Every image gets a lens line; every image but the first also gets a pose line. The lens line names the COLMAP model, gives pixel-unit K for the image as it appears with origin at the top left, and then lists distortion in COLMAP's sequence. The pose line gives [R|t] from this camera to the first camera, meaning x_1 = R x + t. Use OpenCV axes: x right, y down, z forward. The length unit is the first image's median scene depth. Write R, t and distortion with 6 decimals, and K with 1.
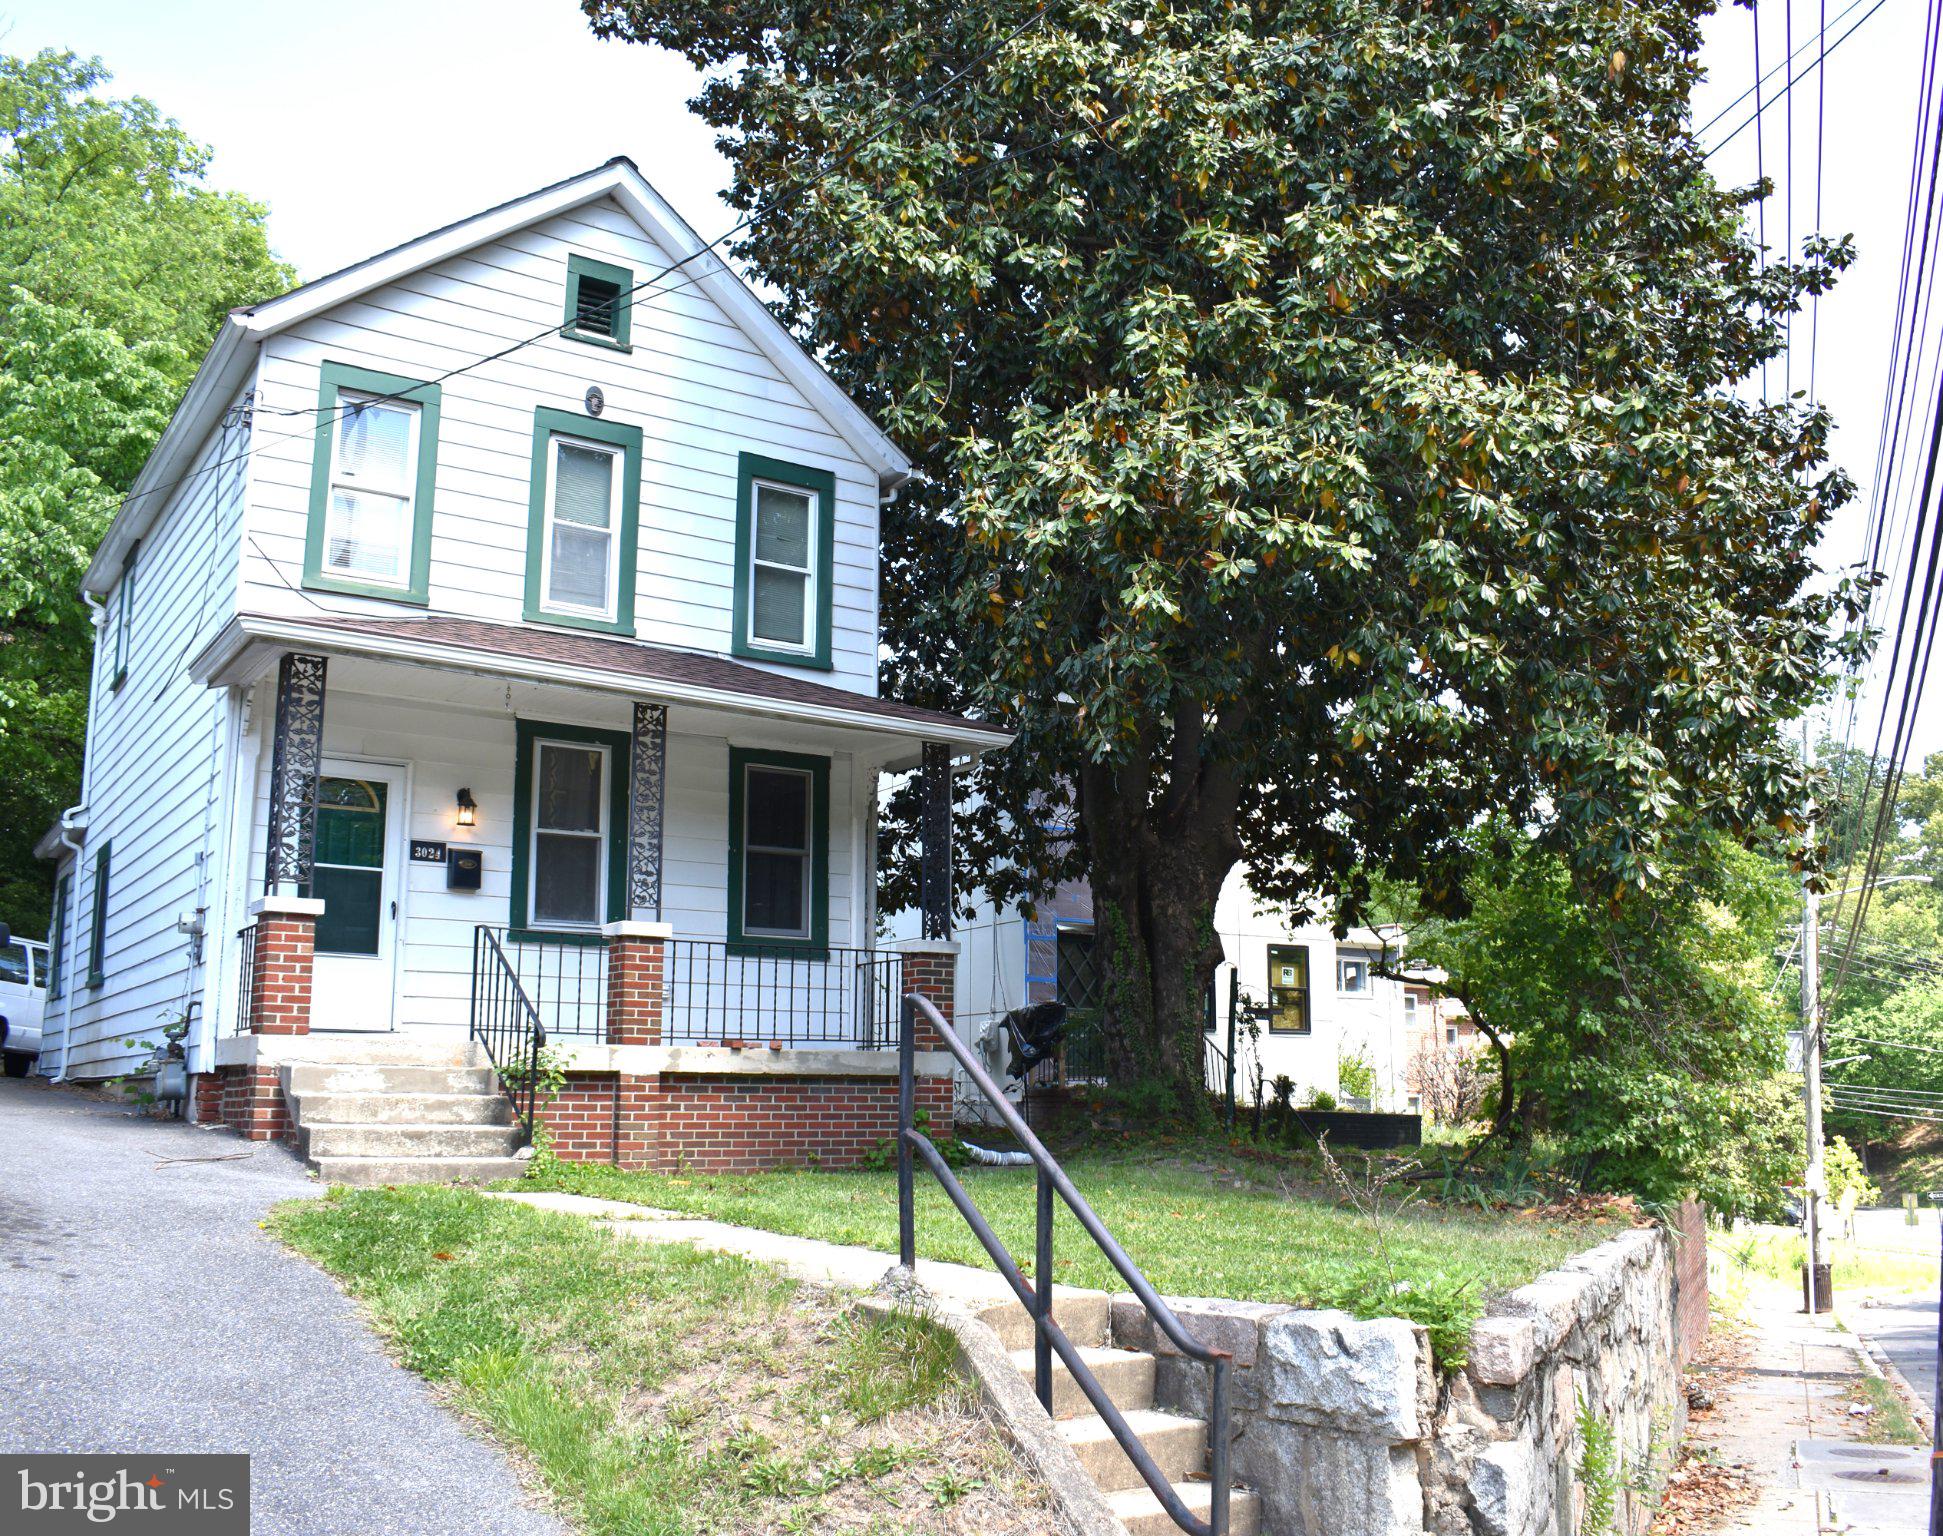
lens RADIAL K [[1780.9, 0, 980.0], [0, 1780.9, 781.8], [0, 0, 1]] dist [-0.085703, 0.000000]
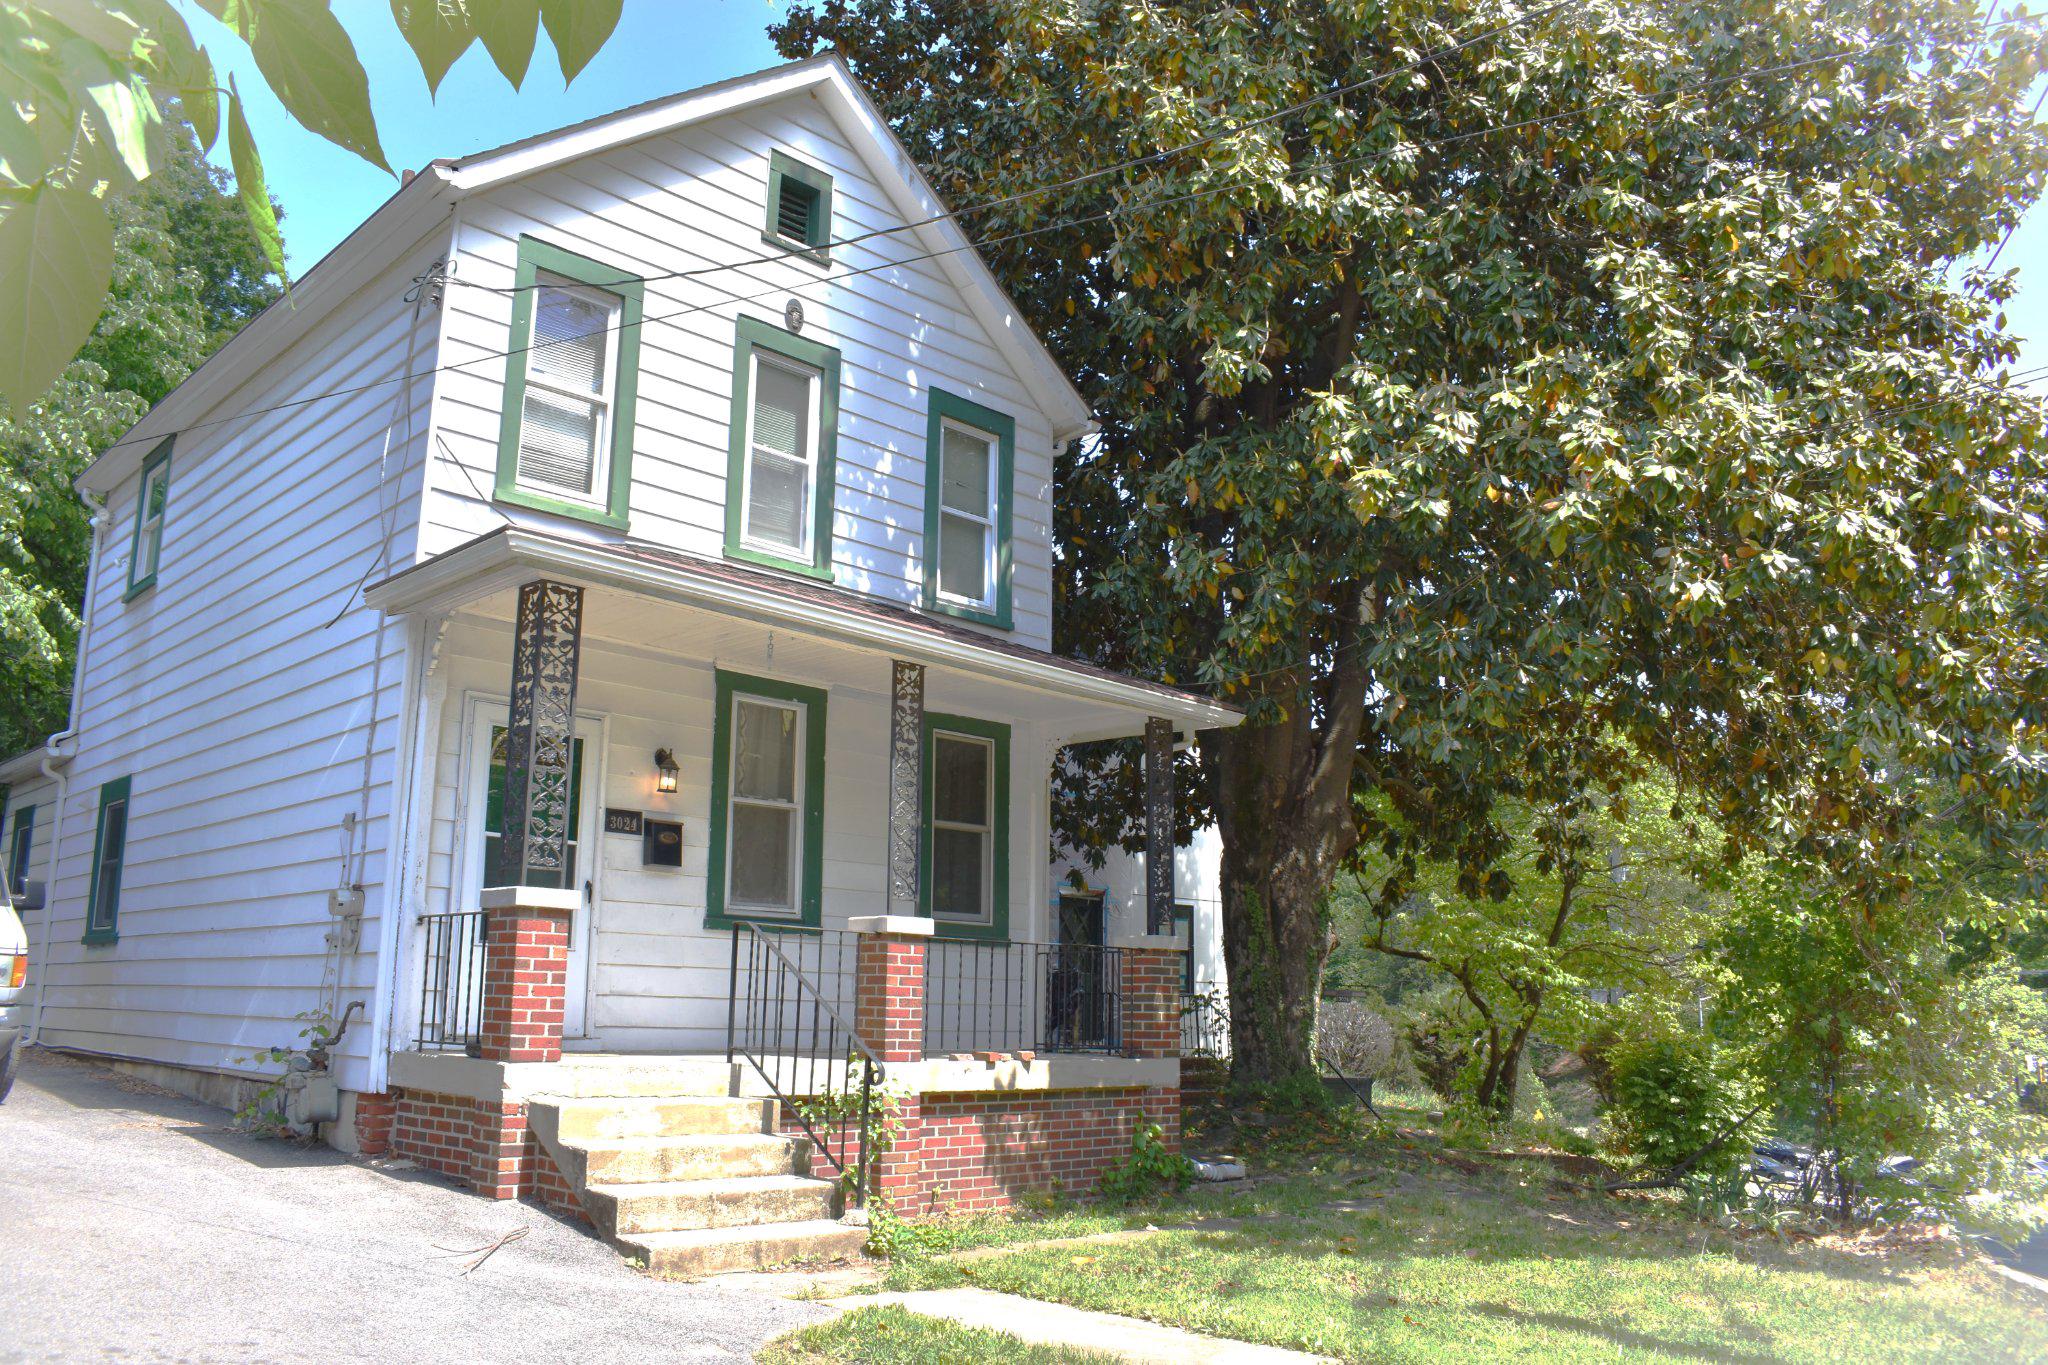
lens RADIAL K [[1605.6, 0, 1027.1], [0, 1605.6, 678.3], [0, 0, 1]] dist [-0.093534, 0.011942]
pose [[0.984214, 0.050436, 0.169644, -0.242422], [-0.045421, 0.998412, -0.033315, -0.011837], [-0.171055, 0.025083, 0.984942, 0.201181]]
